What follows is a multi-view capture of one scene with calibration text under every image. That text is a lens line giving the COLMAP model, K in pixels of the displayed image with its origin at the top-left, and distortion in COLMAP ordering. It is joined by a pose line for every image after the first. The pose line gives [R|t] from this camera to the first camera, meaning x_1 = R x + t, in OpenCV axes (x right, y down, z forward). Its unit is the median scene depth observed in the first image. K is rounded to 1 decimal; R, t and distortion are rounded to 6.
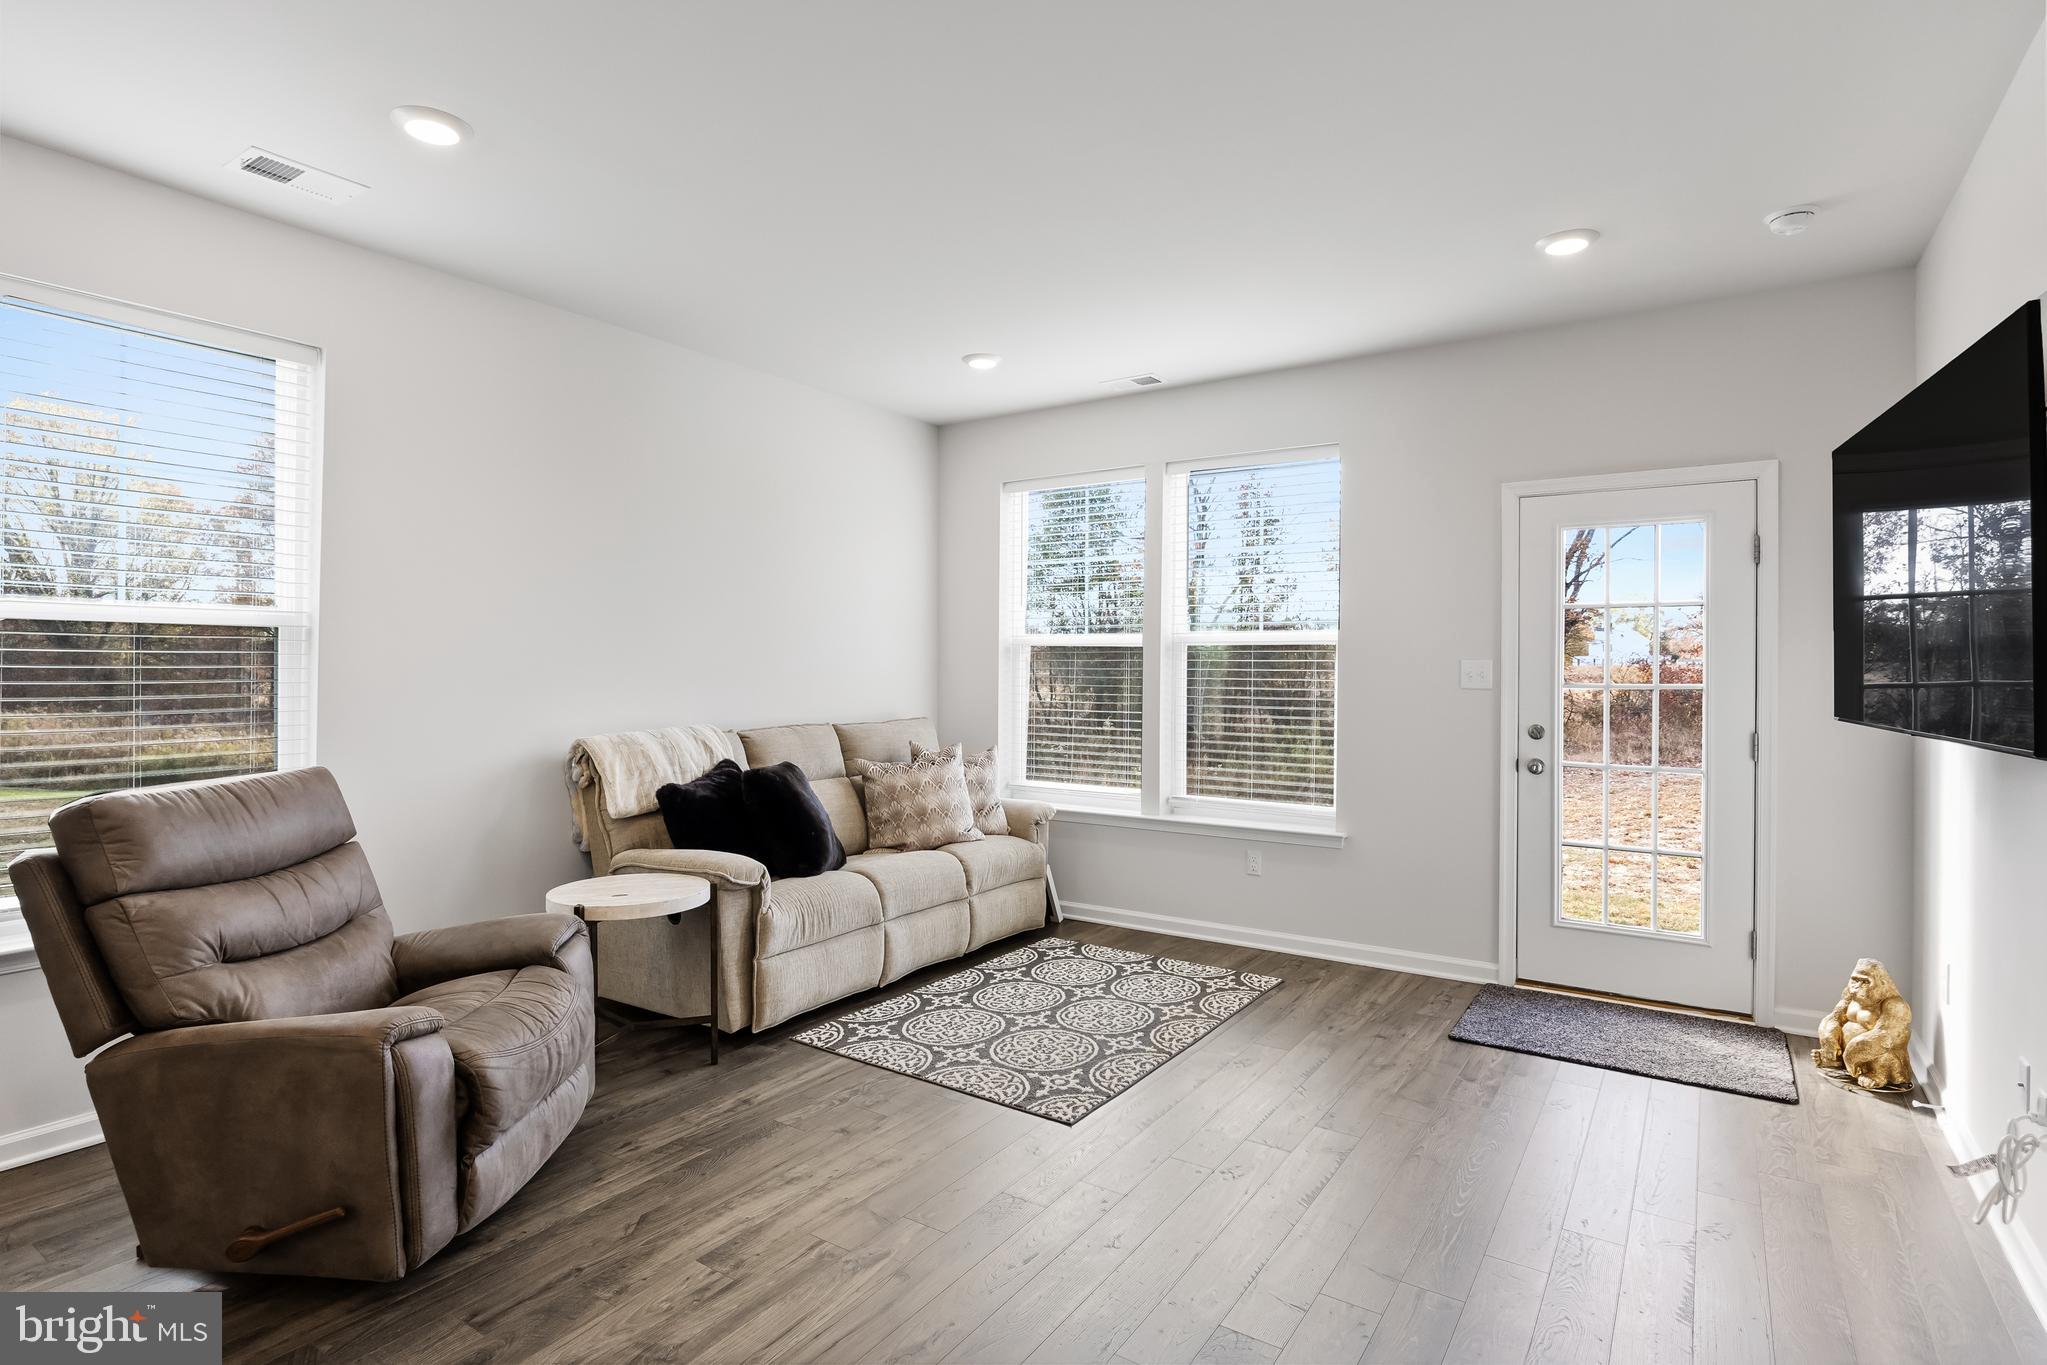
lens RADIAL K [[1021.3, 0, 1023.5], [0, 1021.3, 682.5], [0, 0, 1]] dist [-0.001767, -0.000087]
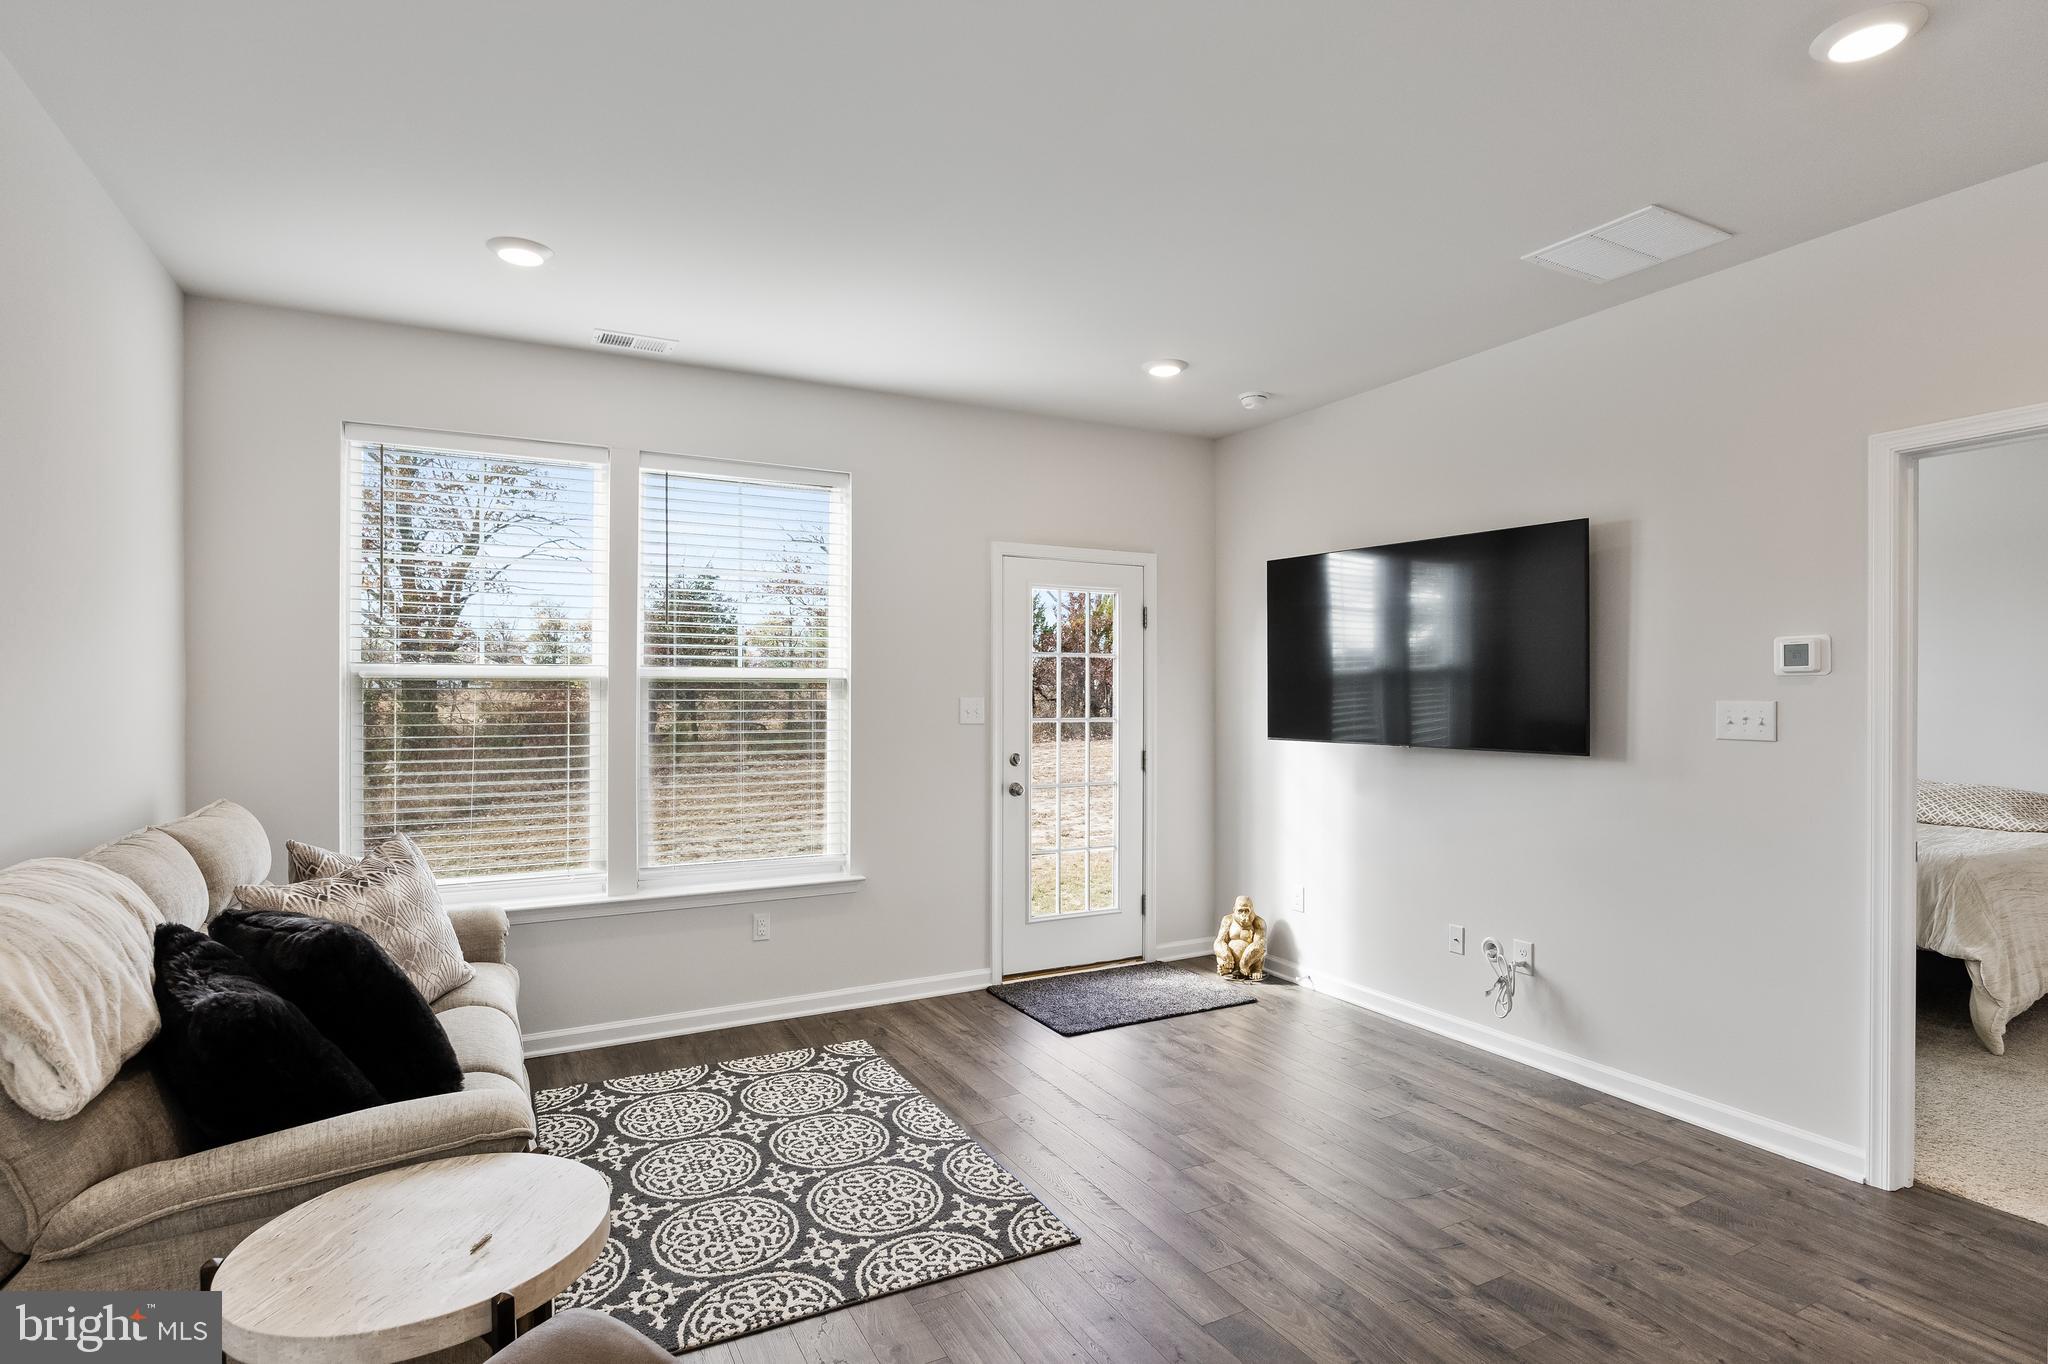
lens RADIAL K [[1035.3, 0, 1008.3], [0, 1035.3, 703.5], [0, 0, 1]] dist [-0.000745, 0.017264]
pose [[0.478913, -0.013625, 0.877757, -0.539353], [0.014335, 0.999868, 0.007699, -0.024508], [-0.877745, 0.008896, 0.479045, 0.447165]]
